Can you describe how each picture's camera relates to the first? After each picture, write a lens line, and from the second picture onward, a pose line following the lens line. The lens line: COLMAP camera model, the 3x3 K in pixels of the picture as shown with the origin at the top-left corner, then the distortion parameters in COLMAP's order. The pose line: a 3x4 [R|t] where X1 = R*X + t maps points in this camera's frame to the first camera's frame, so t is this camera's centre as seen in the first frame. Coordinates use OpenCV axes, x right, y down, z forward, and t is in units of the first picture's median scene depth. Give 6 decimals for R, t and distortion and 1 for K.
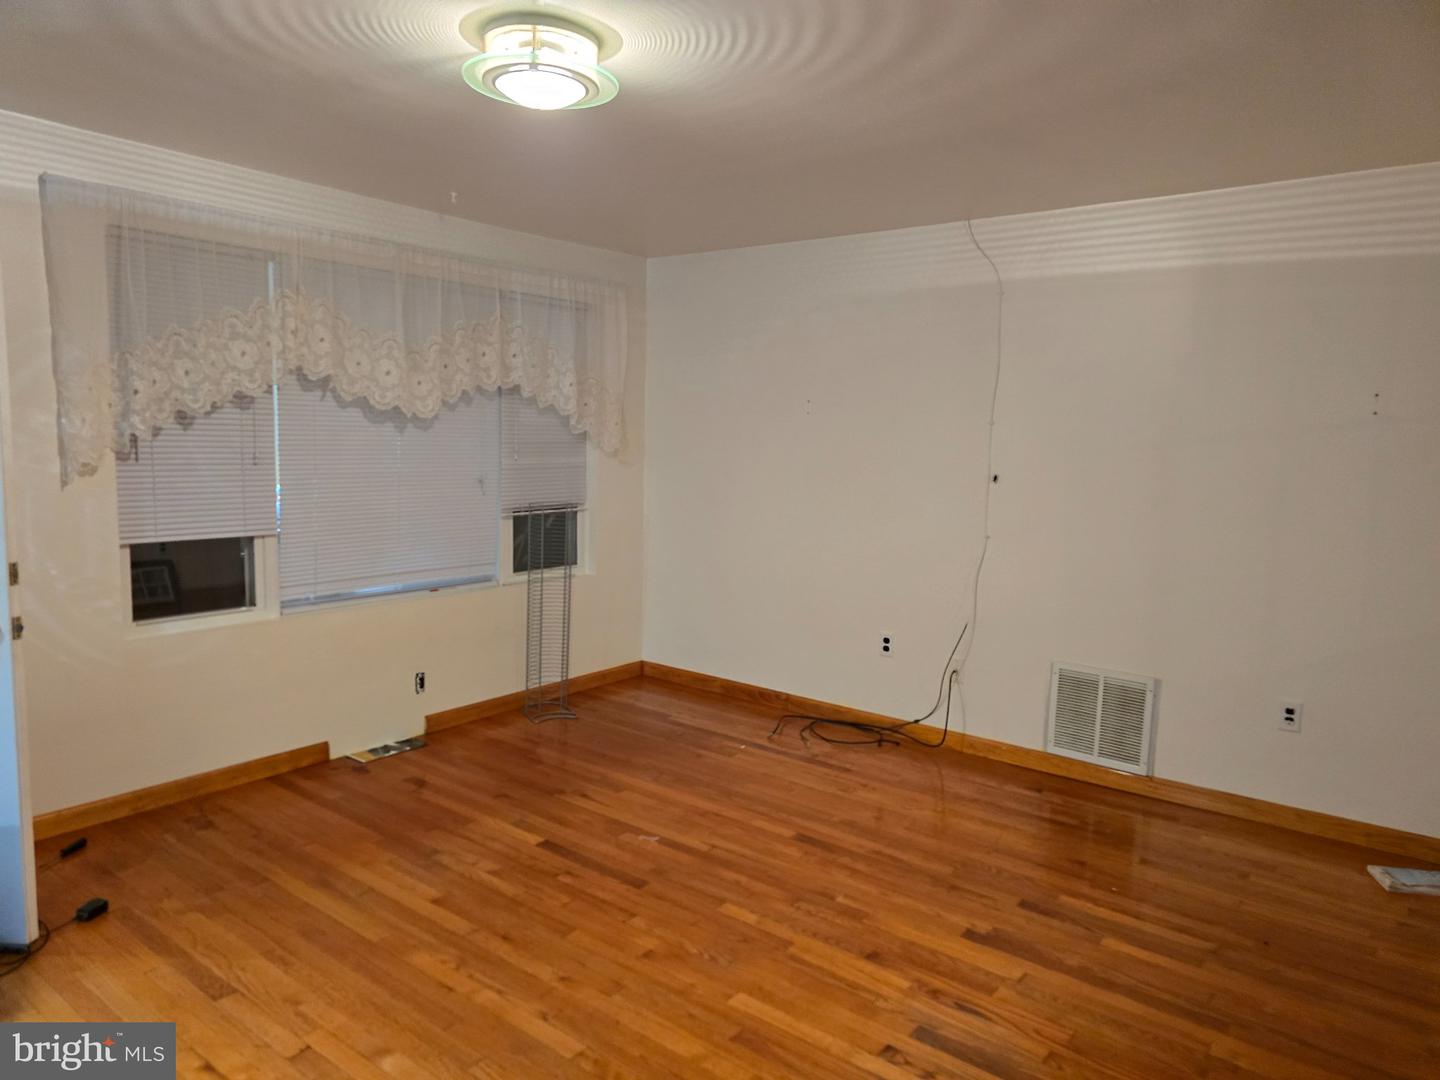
lens RADIAL K [[962.3, 0, 720.0], [0, 962.3, 540.0], [0, 0, 1]] dist [0.084130, -0.078948]
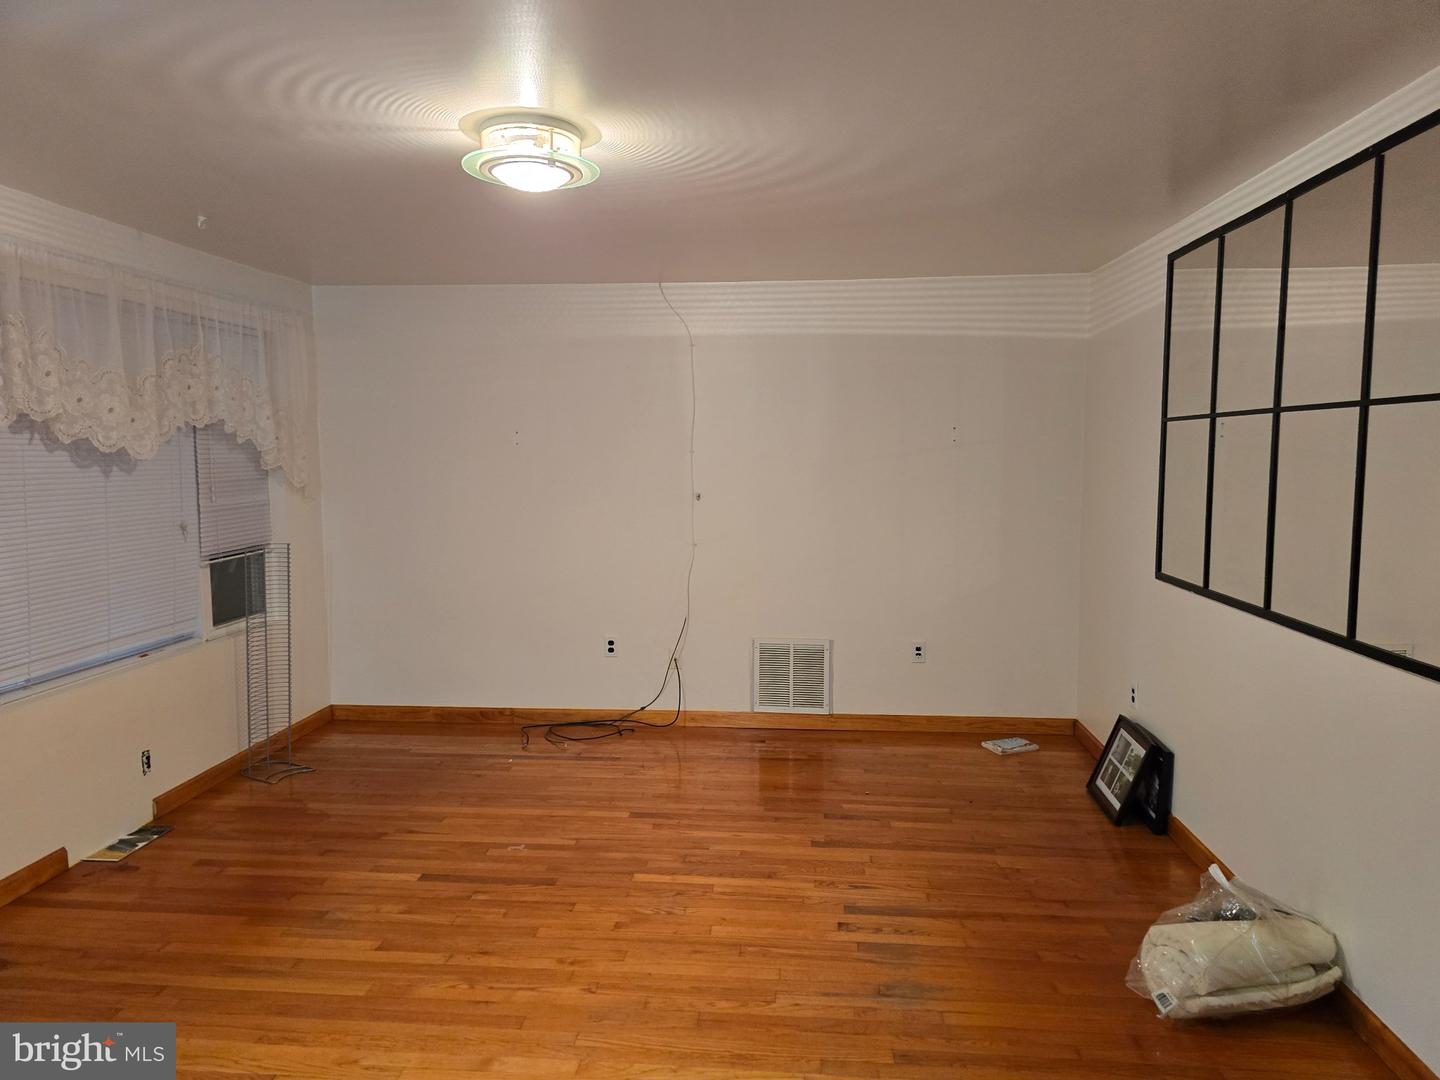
lens RADIAL K [[962.3, 0, 720.0], [0, 962.3, 540.0], [0, 0, 1]] dist [0.084130, -0.078948]
pose [[0.837501, -0.074758, 0.541298, -0.369557], [0.083565, 0.996468, 0.008329, -0.017601], [-0.540008, 0.038258, 0.840790, -0.030733]]
